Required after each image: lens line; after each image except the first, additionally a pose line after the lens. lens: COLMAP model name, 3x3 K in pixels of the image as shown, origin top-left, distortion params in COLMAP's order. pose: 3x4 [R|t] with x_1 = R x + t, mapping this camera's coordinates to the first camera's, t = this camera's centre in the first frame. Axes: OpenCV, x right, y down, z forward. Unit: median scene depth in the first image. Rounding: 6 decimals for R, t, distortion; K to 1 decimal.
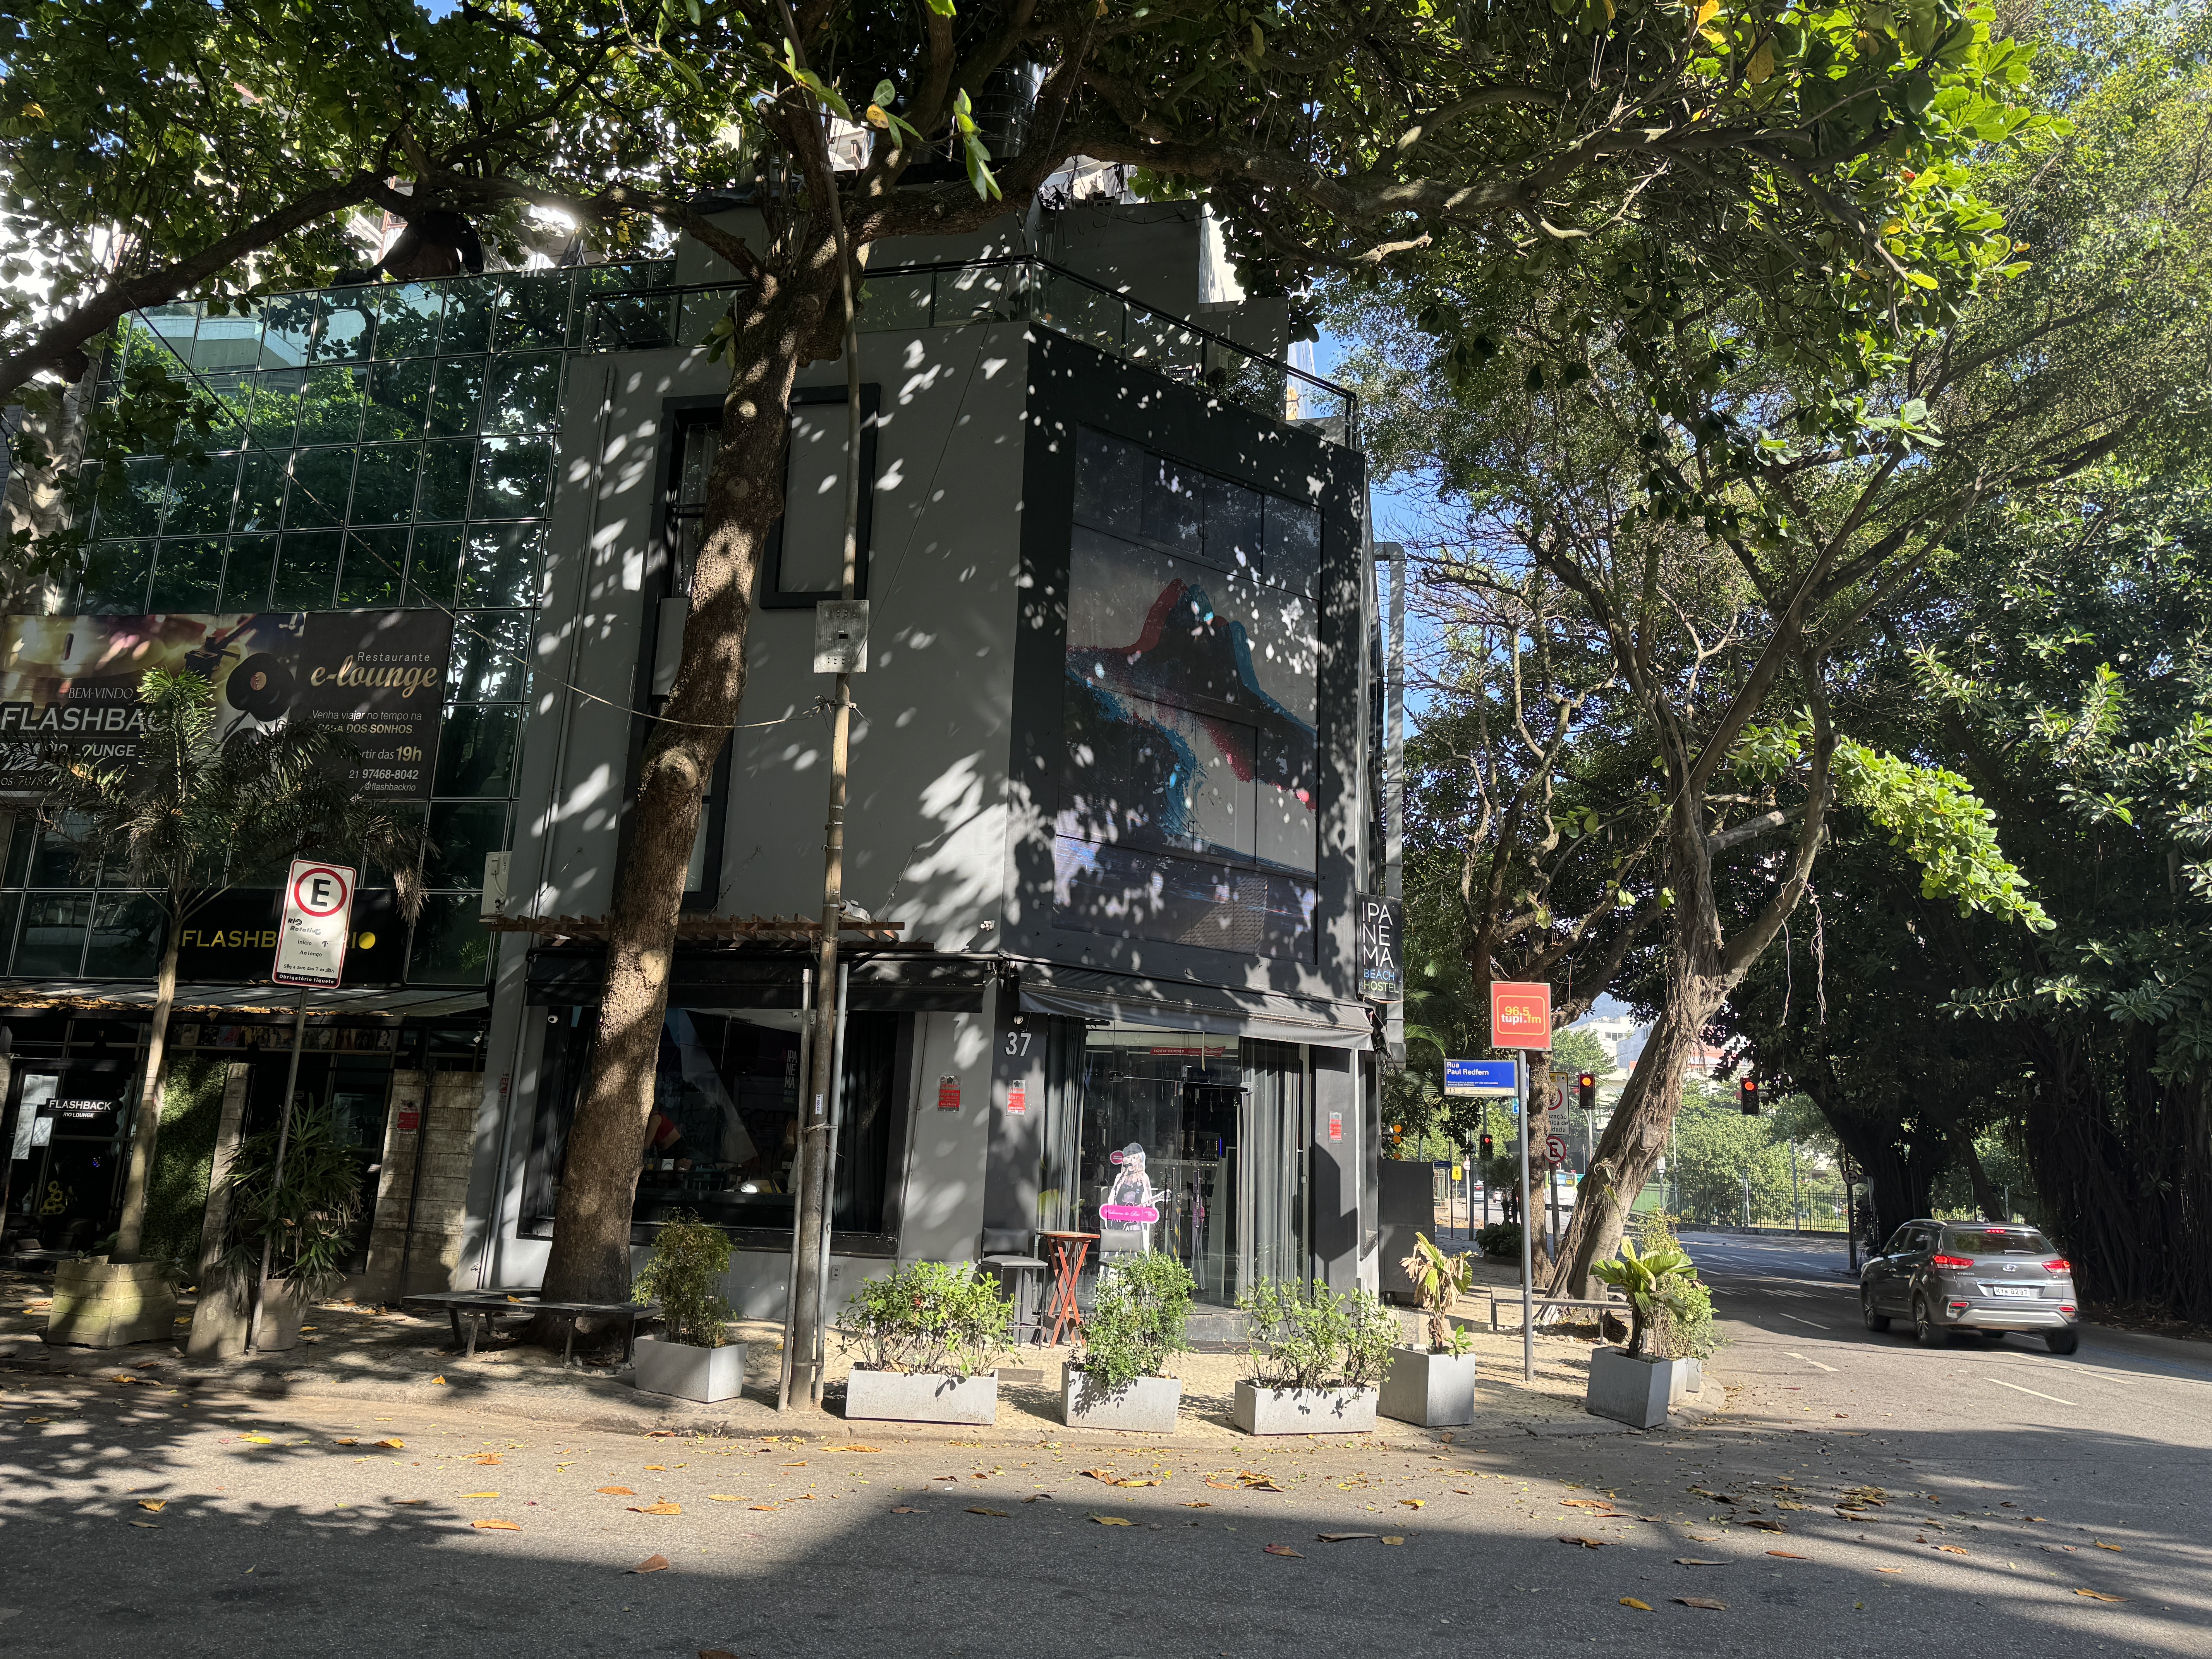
lens RADIAL K [[1540.1, 0, 1106.0], [0, 1540.1, 829.5], [0, 0, 1]] dist [0.068518, -0.045834]
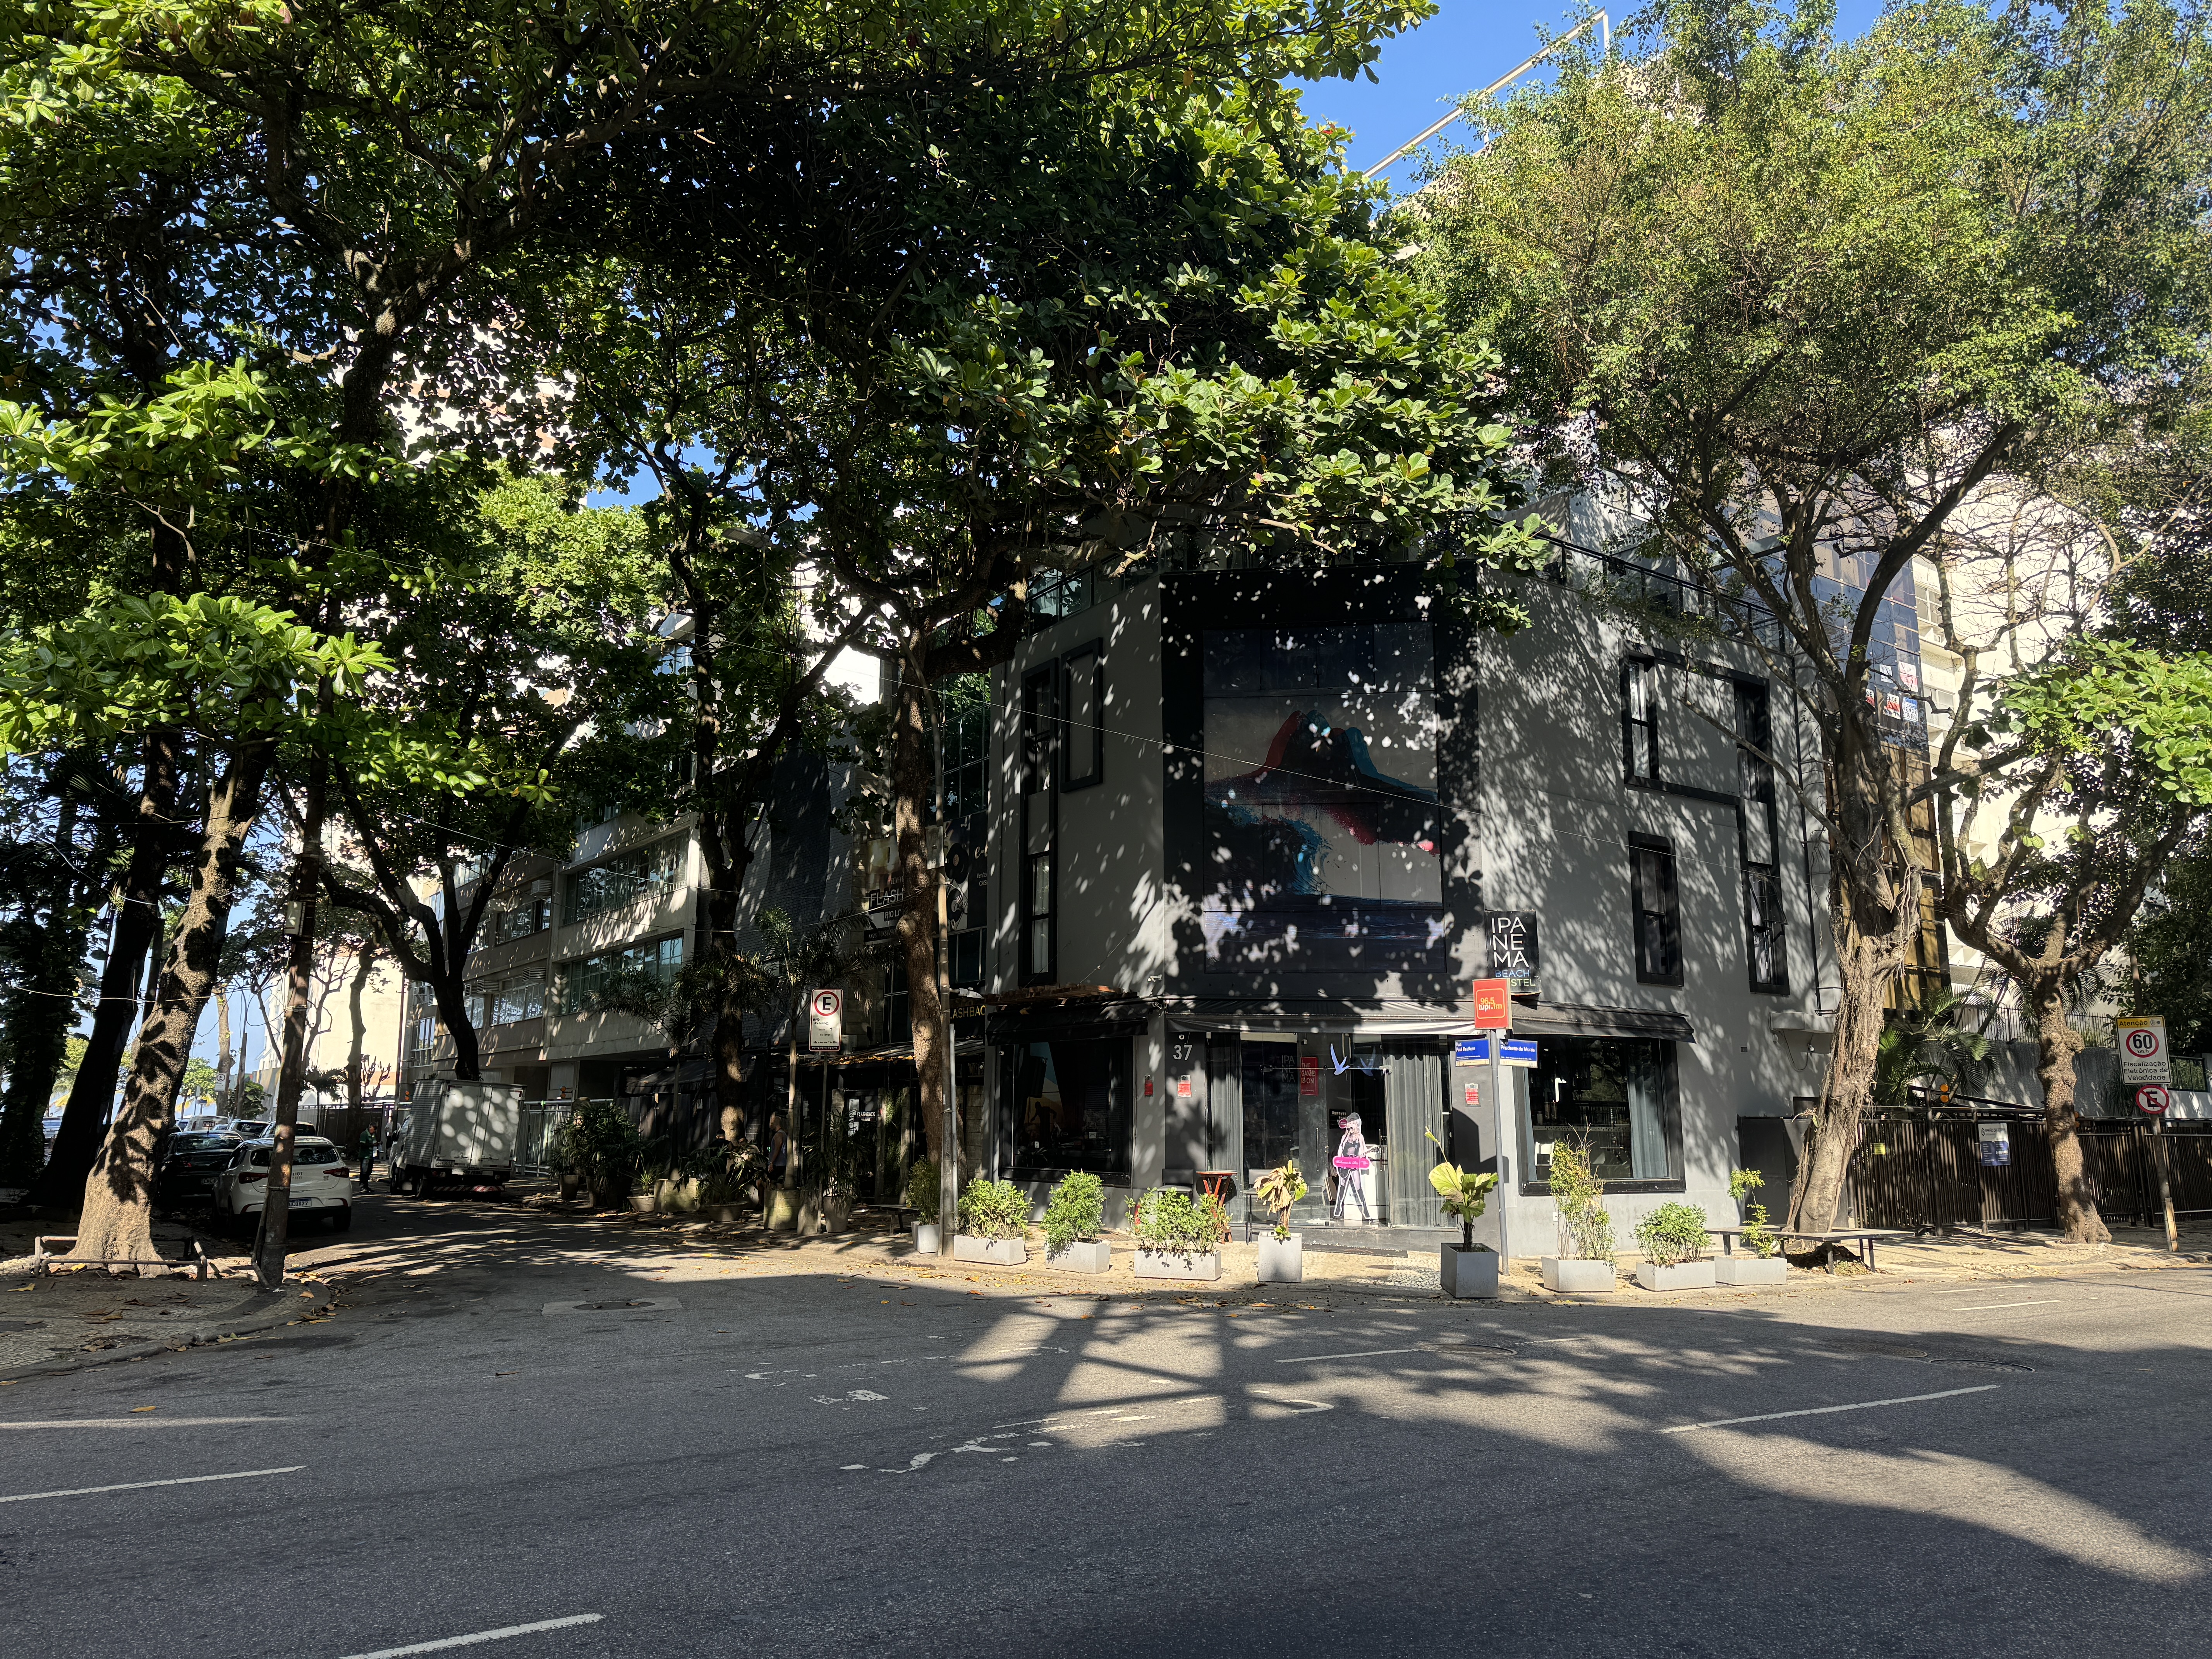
lens RADIAL K [[1584.7, 0, 1106.0], [0, 1584.7, 829.5], [0, 0, 1]] dist [-0.004948, -0.002939]
pose [[0.721900, -0.163877, -0.672313, 0.927253], [0.168214, 0.983970, -0.059224, -0.000766], [0.671241, -0.070339, 0.737894, -0.197152]]
